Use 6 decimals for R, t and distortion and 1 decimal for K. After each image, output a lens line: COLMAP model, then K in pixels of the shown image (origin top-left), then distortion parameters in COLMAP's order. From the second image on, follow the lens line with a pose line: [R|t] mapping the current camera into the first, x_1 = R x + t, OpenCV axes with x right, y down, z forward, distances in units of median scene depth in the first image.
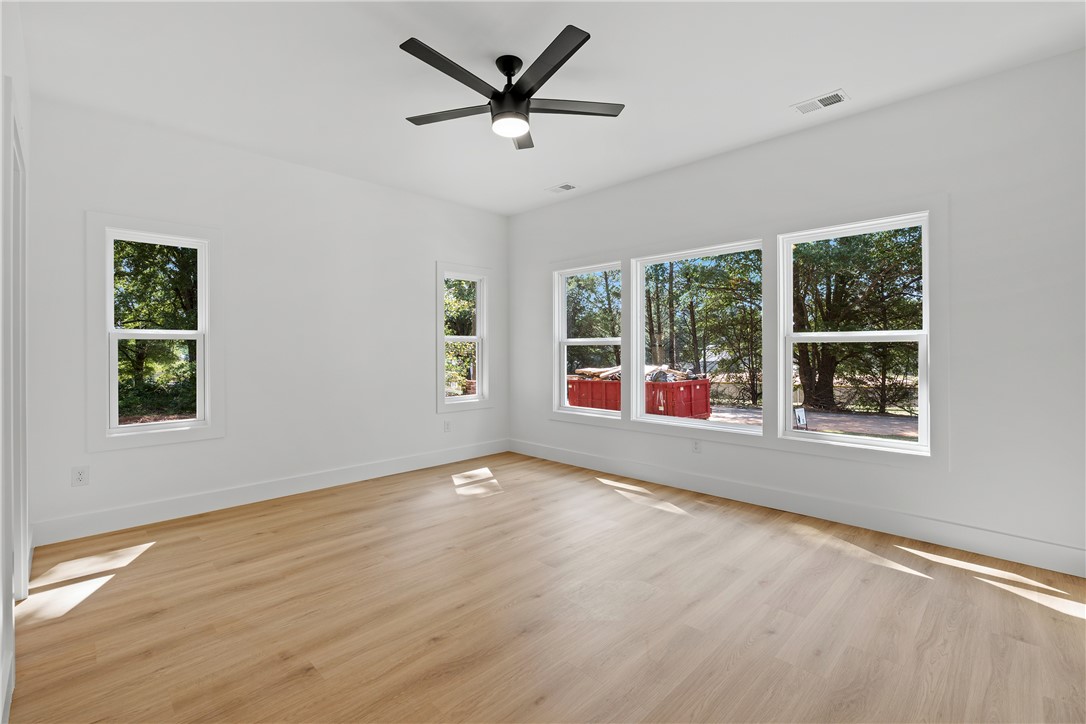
lens RADIAL K [[472.9, 0, 543.2], [0, 472.9, 356.5], [0, 0, 1]] dist [-0.007460, 0.000906]
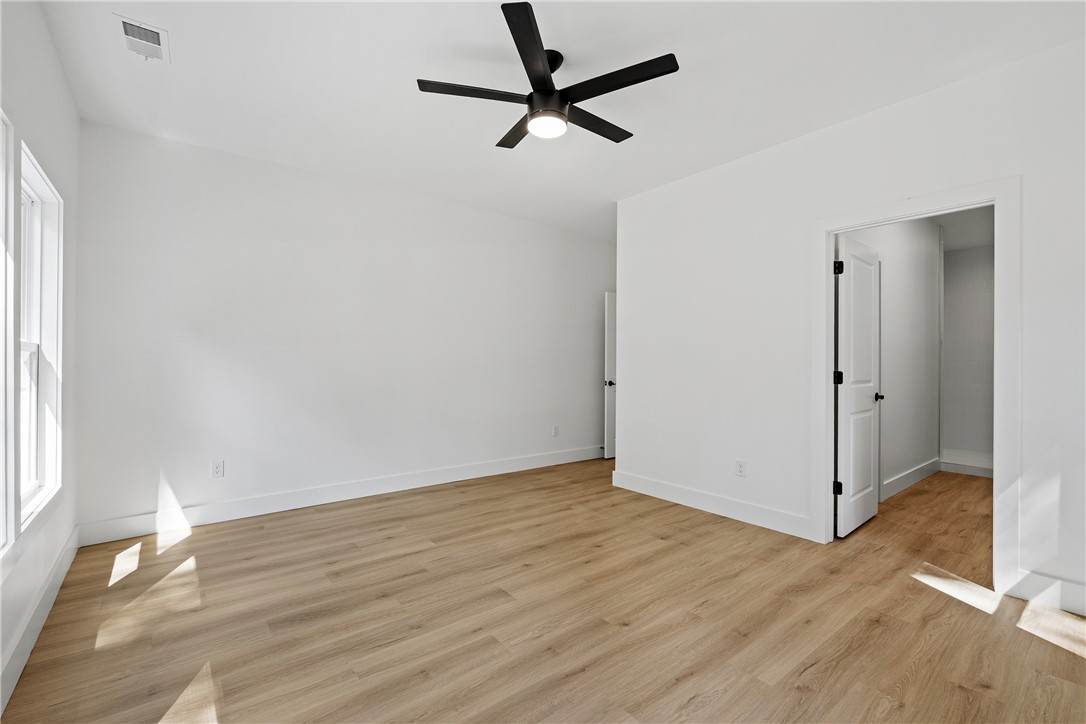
lens RADIAL K [[472.9, 0, 542.5], [0, 472.9, 359.3], [0, 0, 1]] dist [-0.007460, 0.000906]
pose [[-0.993067, 0.002512, 0.117521, -0.193120], [0.003037, 0.999986, 0.004286, -0.025778], [-0.117508, 0.004614, -0.993061, 2.159427]]
